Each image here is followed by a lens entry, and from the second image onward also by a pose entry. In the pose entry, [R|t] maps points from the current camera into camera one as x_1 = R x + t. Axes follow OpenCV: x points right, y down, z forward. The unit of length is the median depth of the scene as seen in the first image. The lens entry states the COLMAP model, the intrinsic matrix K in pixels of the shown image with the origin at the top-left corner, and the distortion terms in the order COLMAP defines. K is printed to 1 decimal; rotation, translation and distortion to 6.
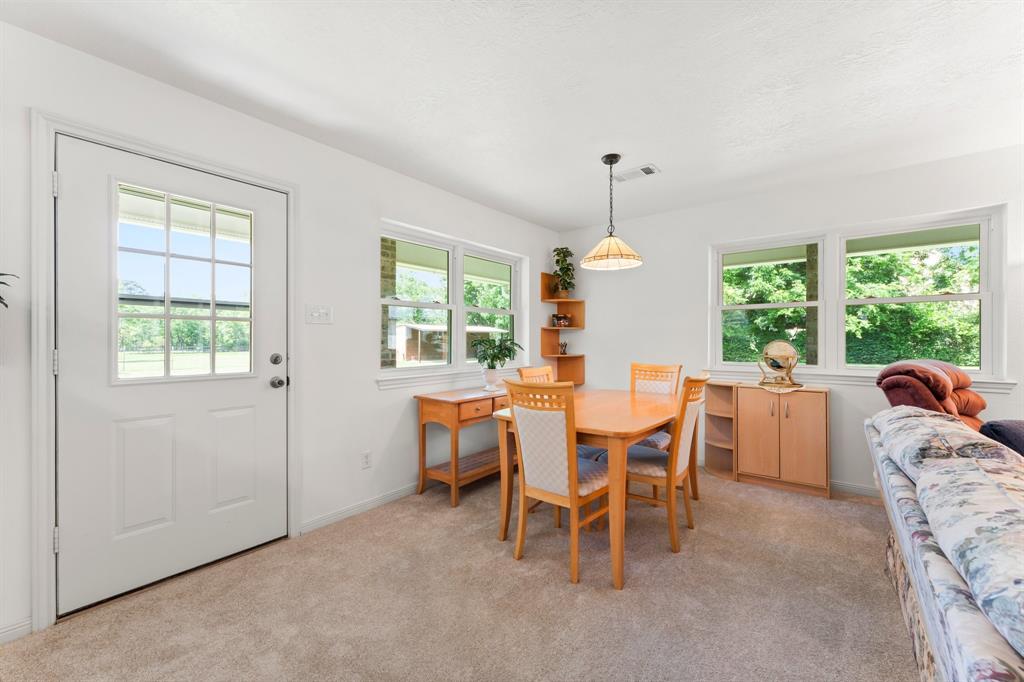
lens RADIAL K [[407.5, 0, 516.0], [0, 407.5, 339.7], [0, 0, 1]] dist [0.001718, -0.000027]
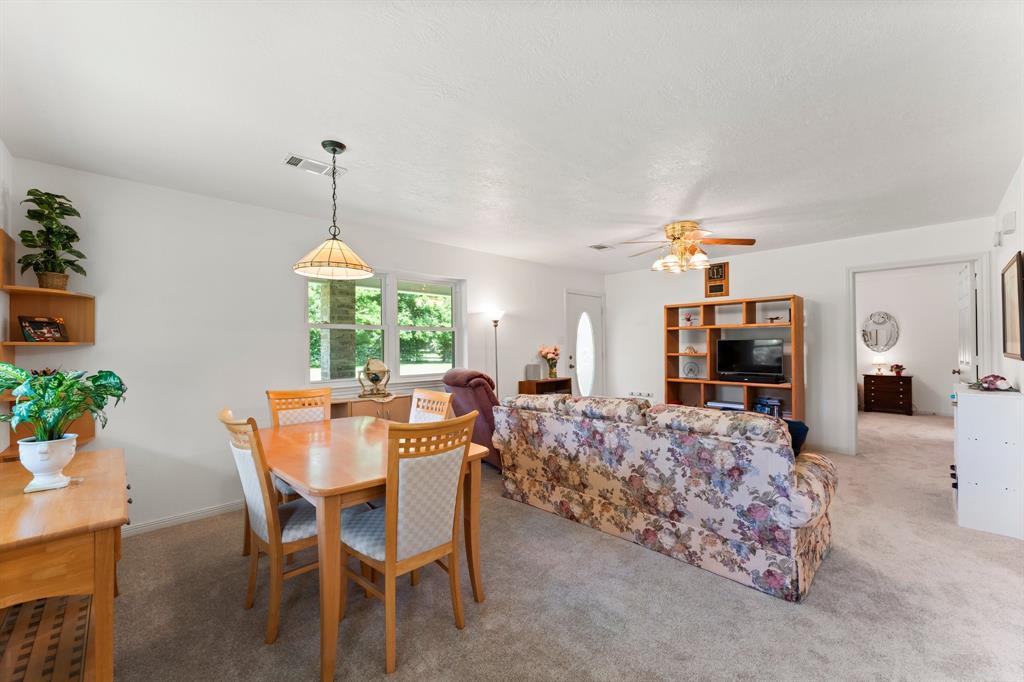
lens RADIAL K [[407.5, 0, 517.7], [0, 407.5, 343.8], [0, 0, 1]] dist [0.001718, -0.000027]
pose [[0.117933, 0.001918, 0.993020, -0.459472], [0.005623, 0.999981, -0.002599, -0.031246], [-0.993006, 0.005890, 0.117920, 0.447272]]
